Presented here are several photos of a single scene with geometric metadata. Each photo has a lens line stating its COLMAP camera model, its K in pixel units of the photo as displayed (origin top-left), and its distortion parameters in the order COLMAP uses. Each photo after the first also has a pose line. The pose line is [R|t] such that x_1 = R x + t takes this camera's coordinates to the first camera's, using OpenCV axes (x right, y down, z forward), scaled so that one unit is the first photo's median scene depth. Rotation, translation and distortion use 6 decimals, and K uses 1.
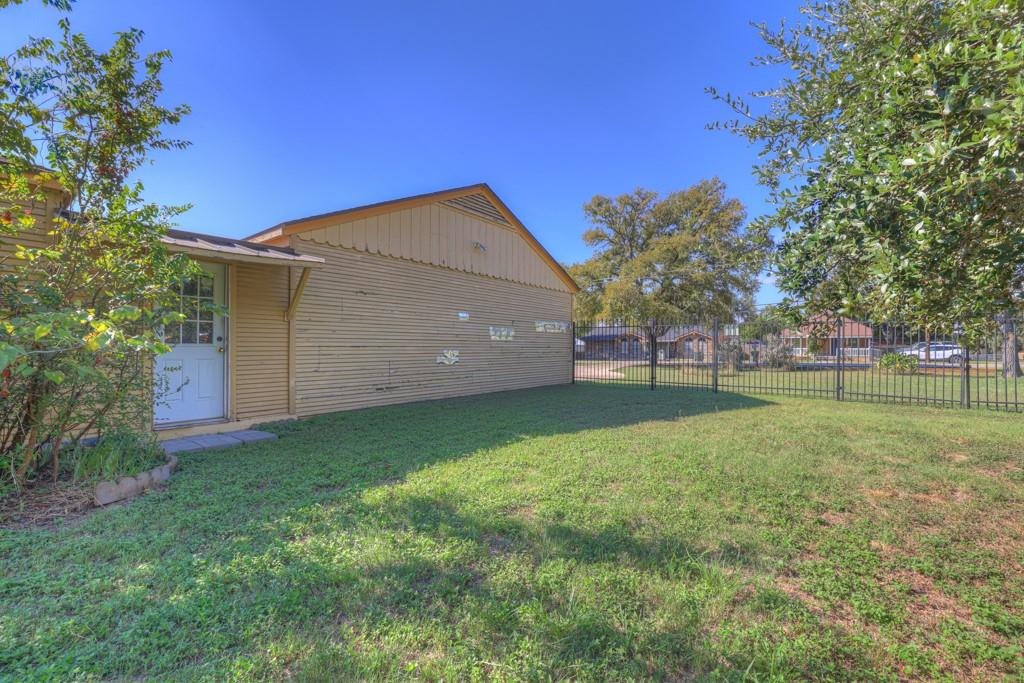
lens RADIAL K [[449.2, 0, 510.2], [0, 449.2, 340.2], [0, 0, 1]] dist [-0.024196, 0.015280]
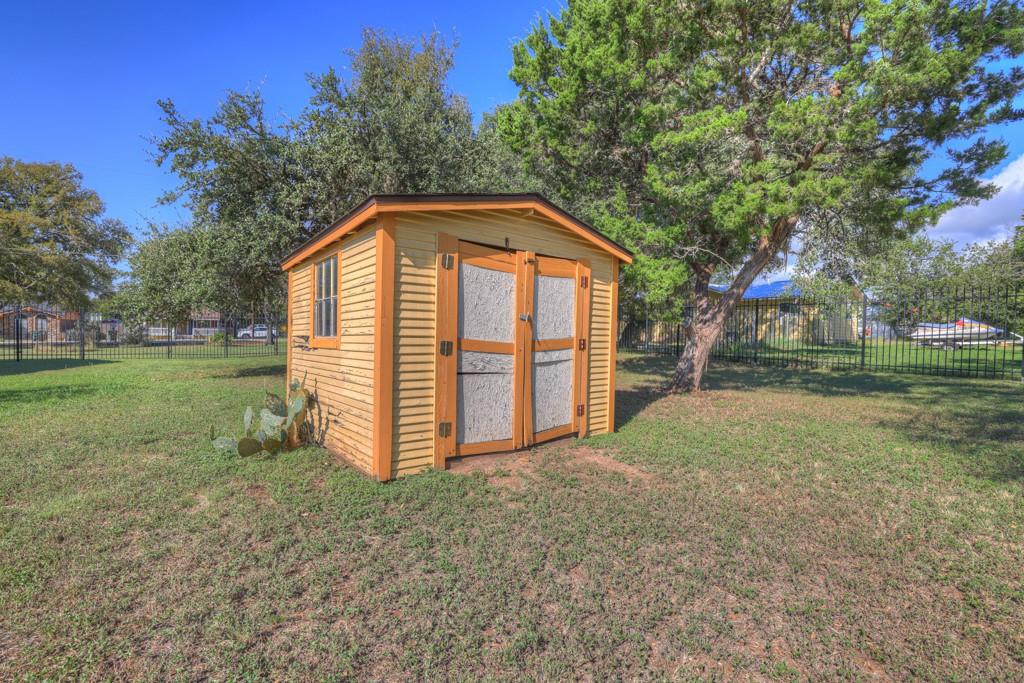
lens RADIAL K [[449.2, 0, 510.2], [0, 449.2, 340.2], [0, 0, 1]] dist [-0.024196, 0.015280]
pose [[0.329997, -0.017170, 0.943826, -0.156027], [-0.028928, 0.999181, 0.028292, -0.011303], [-0.943539, -0.036639, 0.329230, -0.269661]]
